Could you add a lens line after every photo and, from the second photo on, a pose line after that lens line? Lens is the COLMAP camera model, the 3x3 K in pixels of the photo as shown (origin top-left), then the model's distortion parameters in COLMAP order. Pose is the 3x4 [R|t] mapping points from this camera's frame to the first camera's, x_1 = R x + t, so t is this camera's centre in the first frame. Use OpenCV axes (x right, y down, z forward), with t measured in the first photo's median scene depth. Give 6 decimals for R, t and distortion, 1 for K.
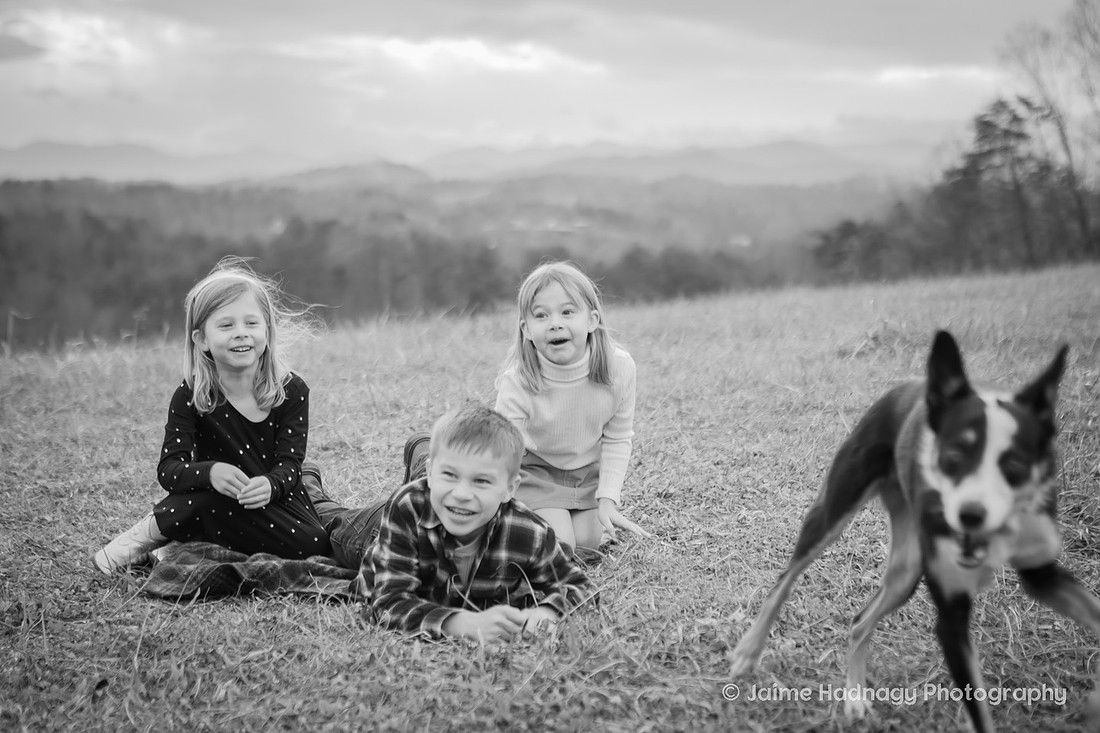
lens RADIAL K [[2117.2, 0, 507.3], [0, 2117.2, 366.2], [0, 0, 1]] dist [0.158020, 0.167816]
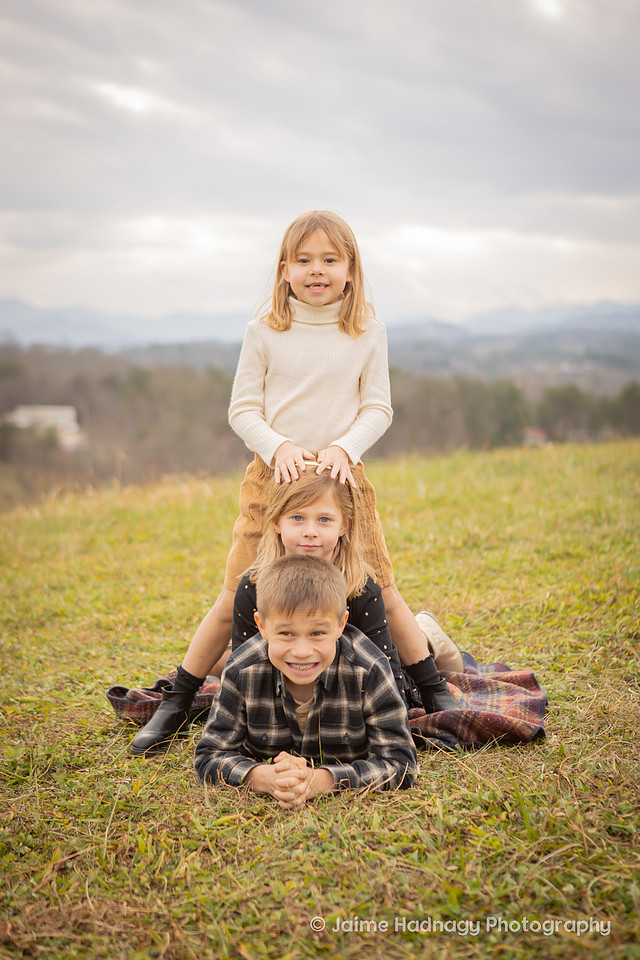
lens RADIAL K [[1563.7, 0, 320.0], [0, 1563.7, 480.0], [0, 0, 1]] dist [0.126403, -0.041240]
pose [[0.989984, -0.009161, -0.140881, 0.022411], [0.010190, 0.999926, 0.006580, -0.021280], [0.140811, -0.007950, 0.990005, 0.135908]]
